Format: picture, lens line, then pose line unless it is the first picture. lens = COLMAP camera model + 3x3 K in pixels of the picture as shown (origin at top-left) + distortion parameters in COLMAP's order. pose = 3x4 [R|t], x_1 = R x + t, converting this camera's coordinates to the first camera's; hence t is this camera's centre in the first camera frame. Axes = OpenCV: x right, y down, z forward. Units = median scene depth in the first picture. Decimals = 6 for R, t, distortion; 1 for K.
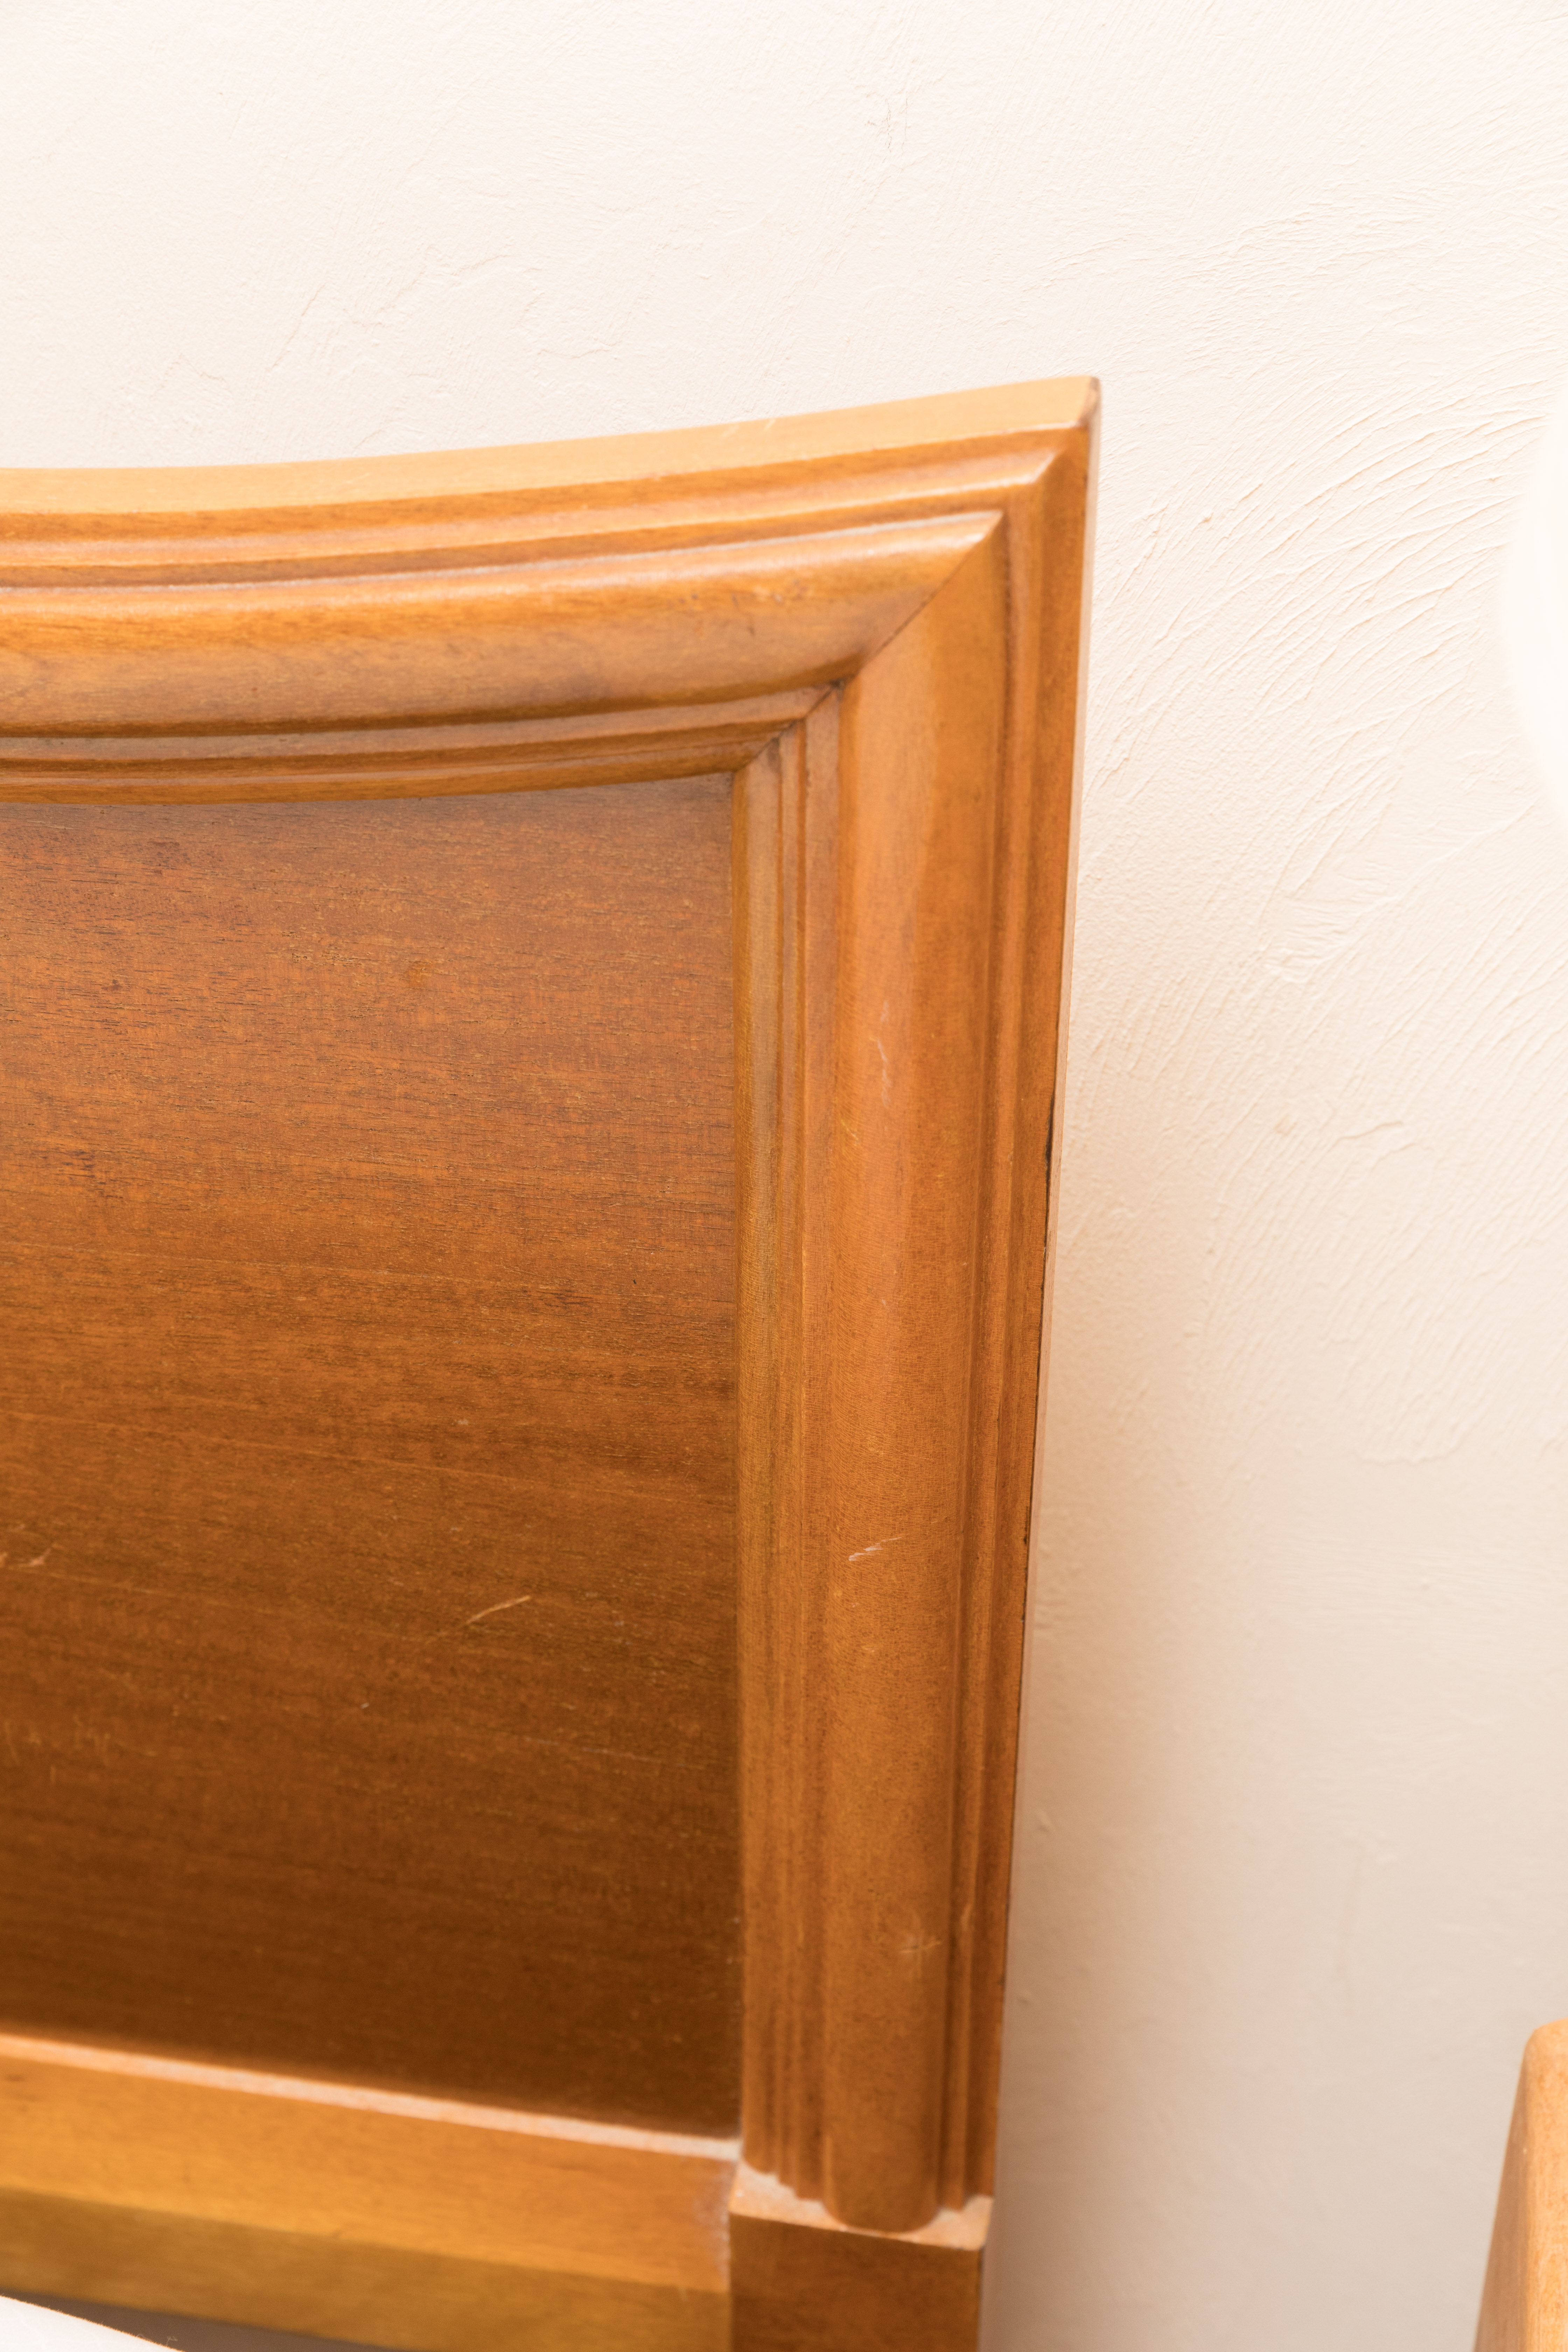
lens RADIAL K [[4275.9, 0, 771.1], [0, 4275.9, 1179.2], [0, 0, 1]] dist [-0.001616, 0.000000]
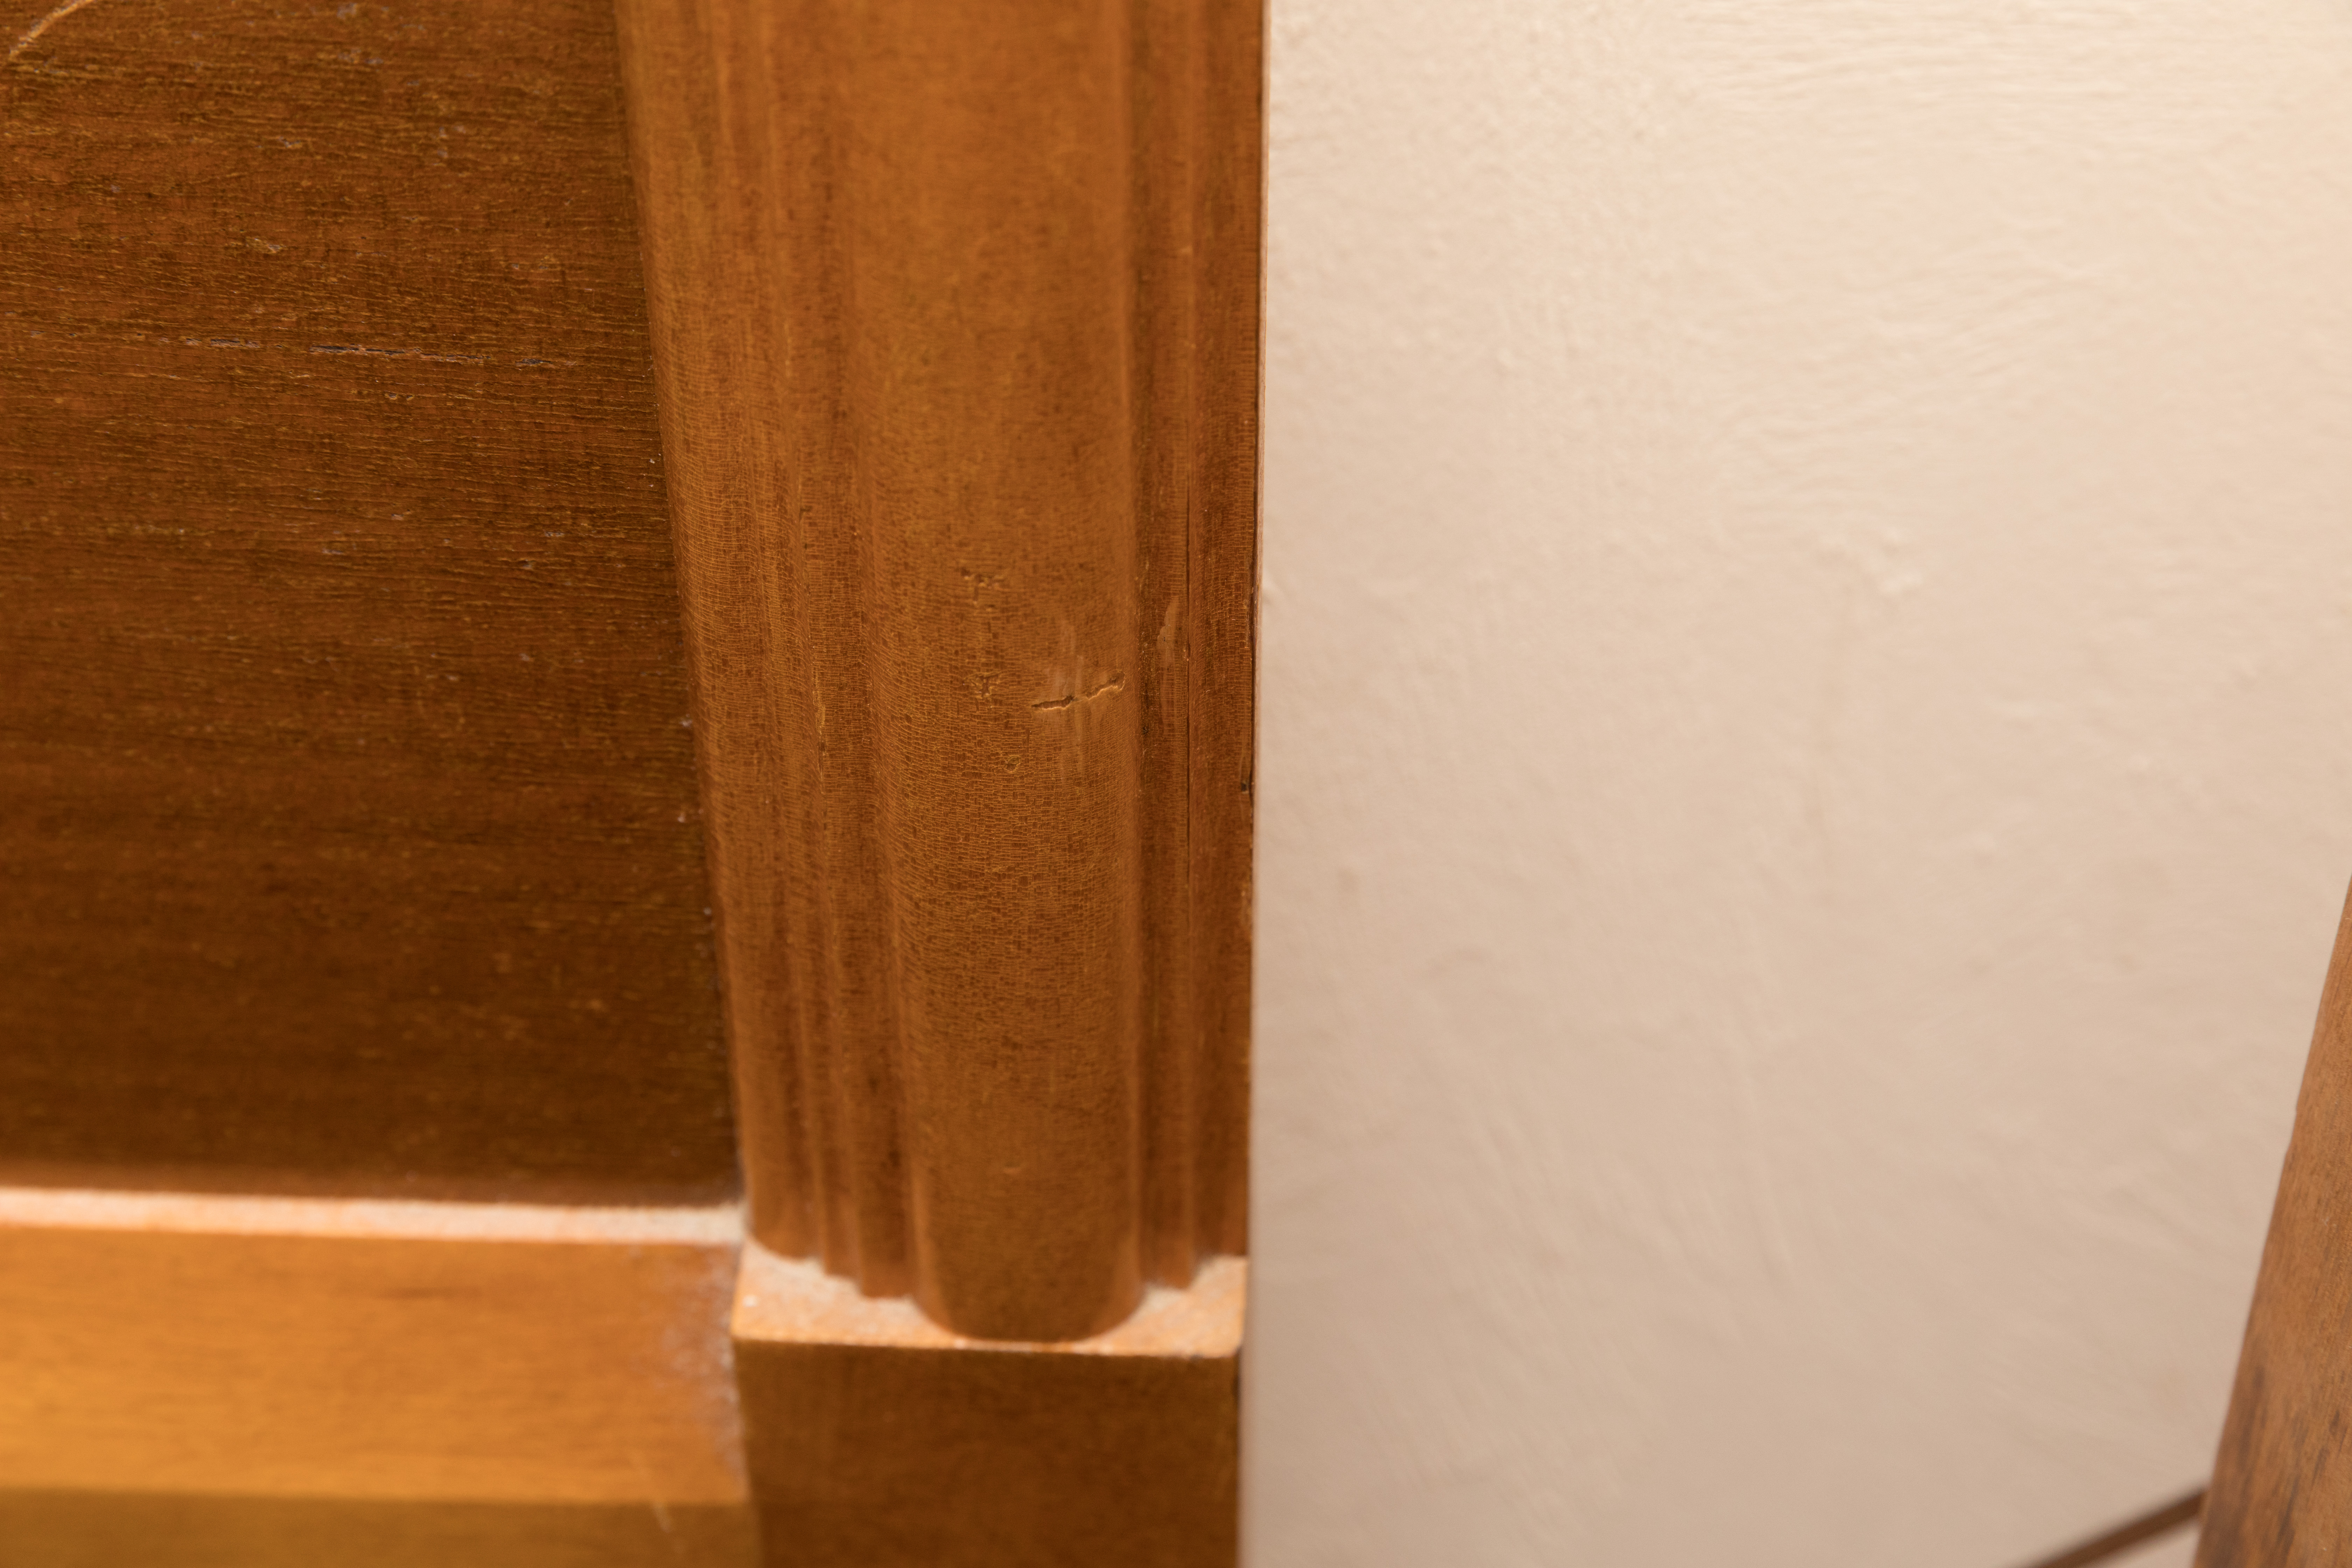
lens RADIAL K [[4426.0, 0, 1183.9], [0, 4426.0, 777.3], [0, 0, 1]] dist [0.001187, 0.000000]
pose [[0.991106, -0.093416, 0.094775, -0.000390], [0.087154, 0.993858, 0.068200, 0.150307], [-0.100564, -0.059334, 0.993160, 0.498063]]
